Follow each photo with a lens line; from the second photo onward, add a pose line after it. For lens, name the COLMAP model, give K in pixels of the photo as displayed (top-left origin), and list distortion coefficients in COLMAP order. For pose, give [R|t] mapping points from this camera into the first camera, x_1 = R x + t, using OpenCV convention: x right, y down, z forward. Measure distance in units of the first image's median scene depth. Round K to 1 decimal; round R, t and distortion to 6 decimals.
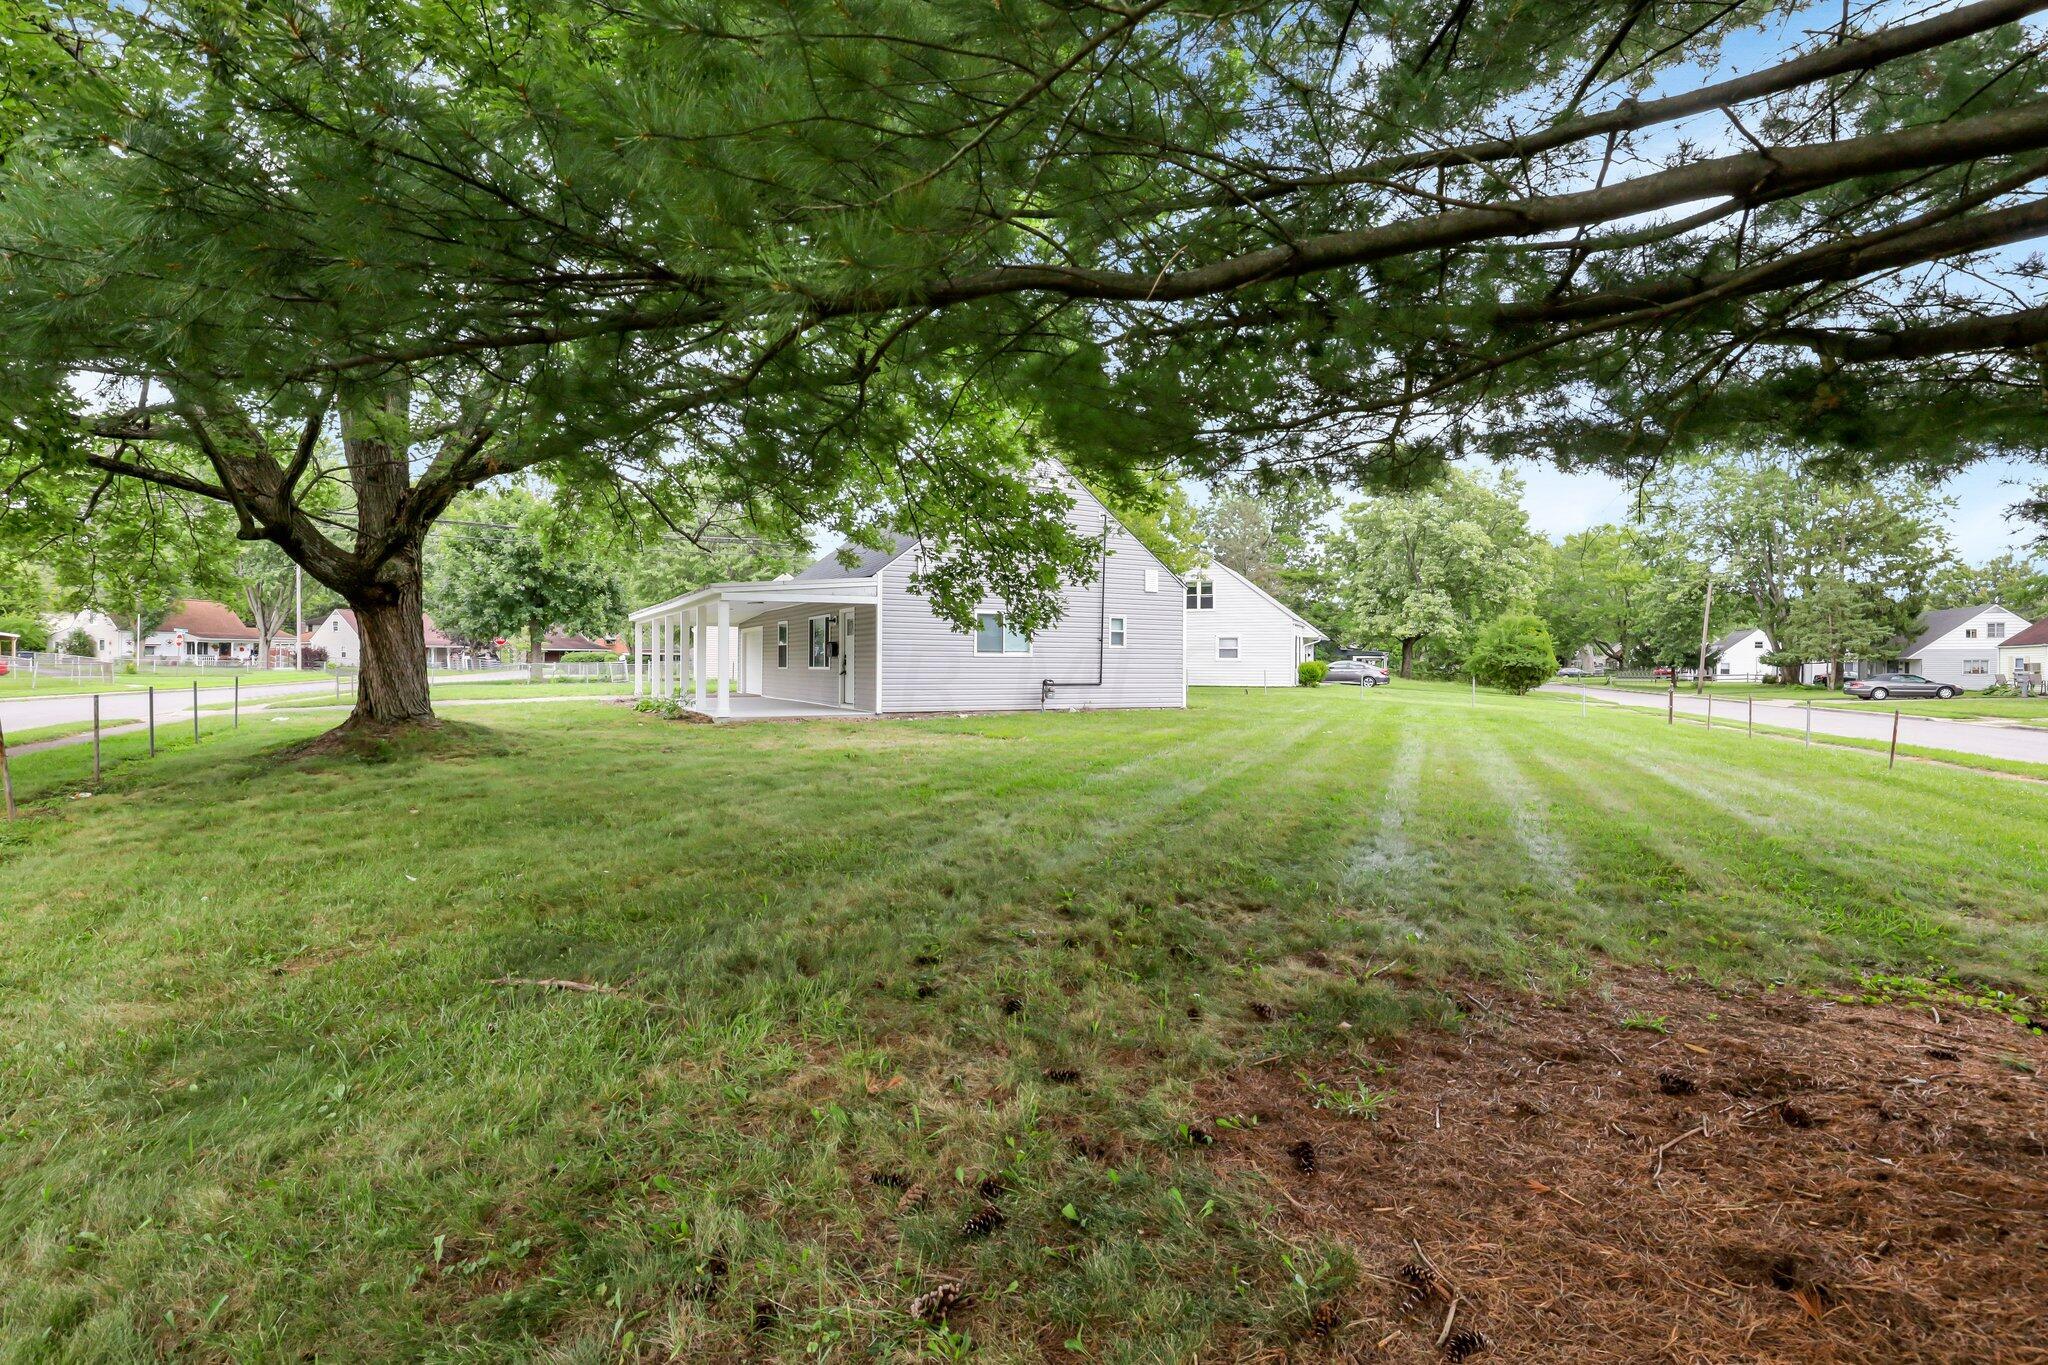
lens RADIAL K [[969.8, 0, 1019.0], [0, 969.8, 685.6], [0, 0, 1]] dist [-0.006636, -0.000696]
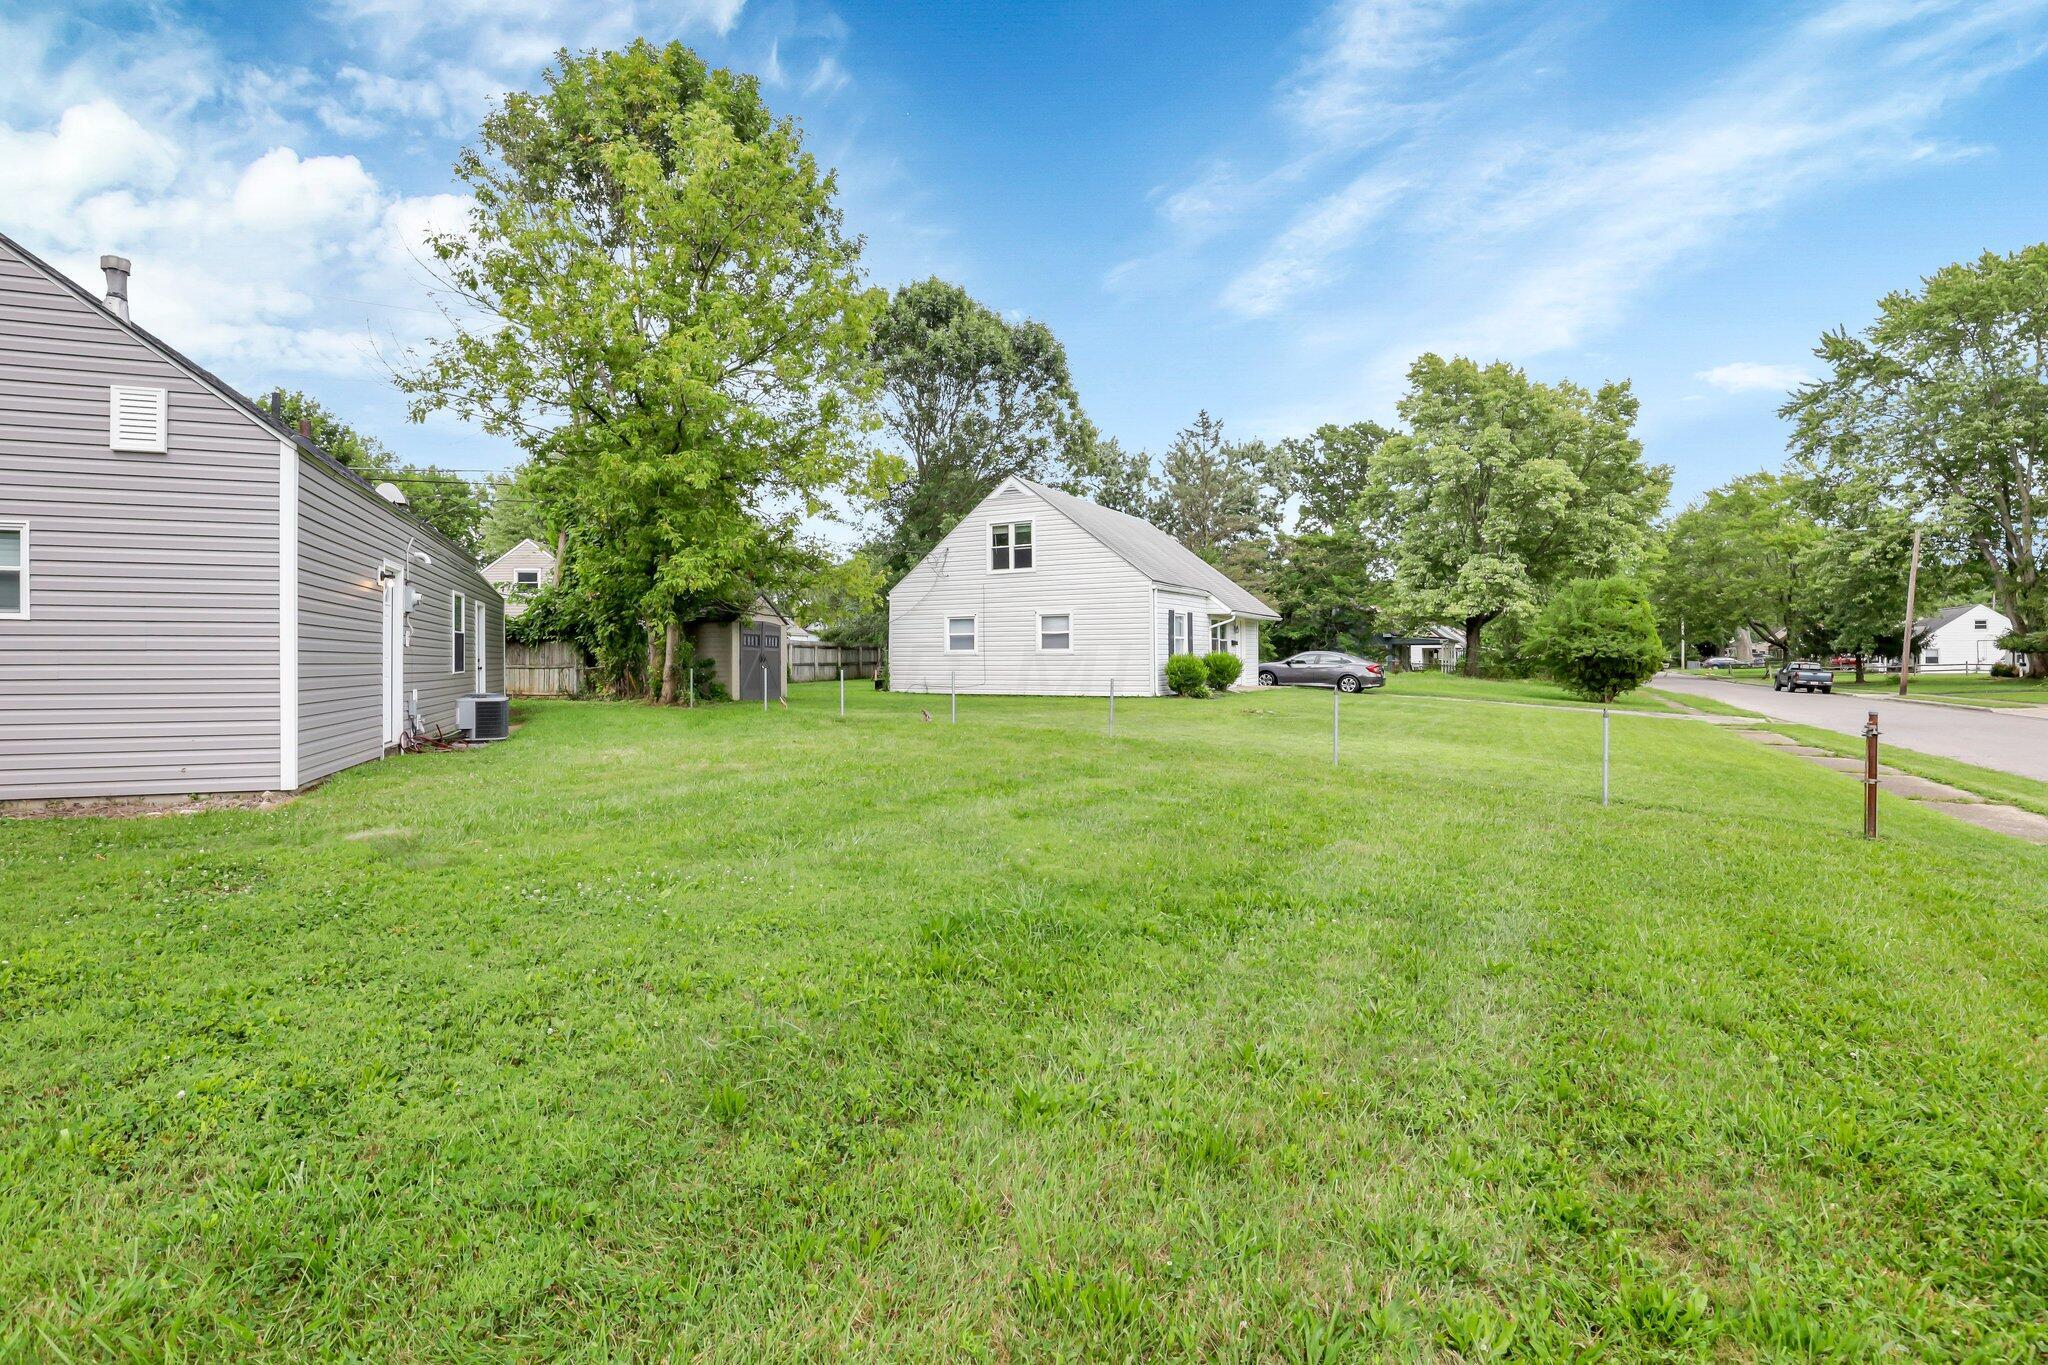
lens RADIAL K [[969.8, 0, 1027.2], [0, 969.8, 670.4], [0, 0, 1]] dist [-0.006636, -0.000696]
pose [[0.993453, -0.009298, -0.113860, 0.152898], [0.008043, 0.999902, -0.011476, -0.004883], [0.113955, 0.010485, 0.993431, 0.231802]]
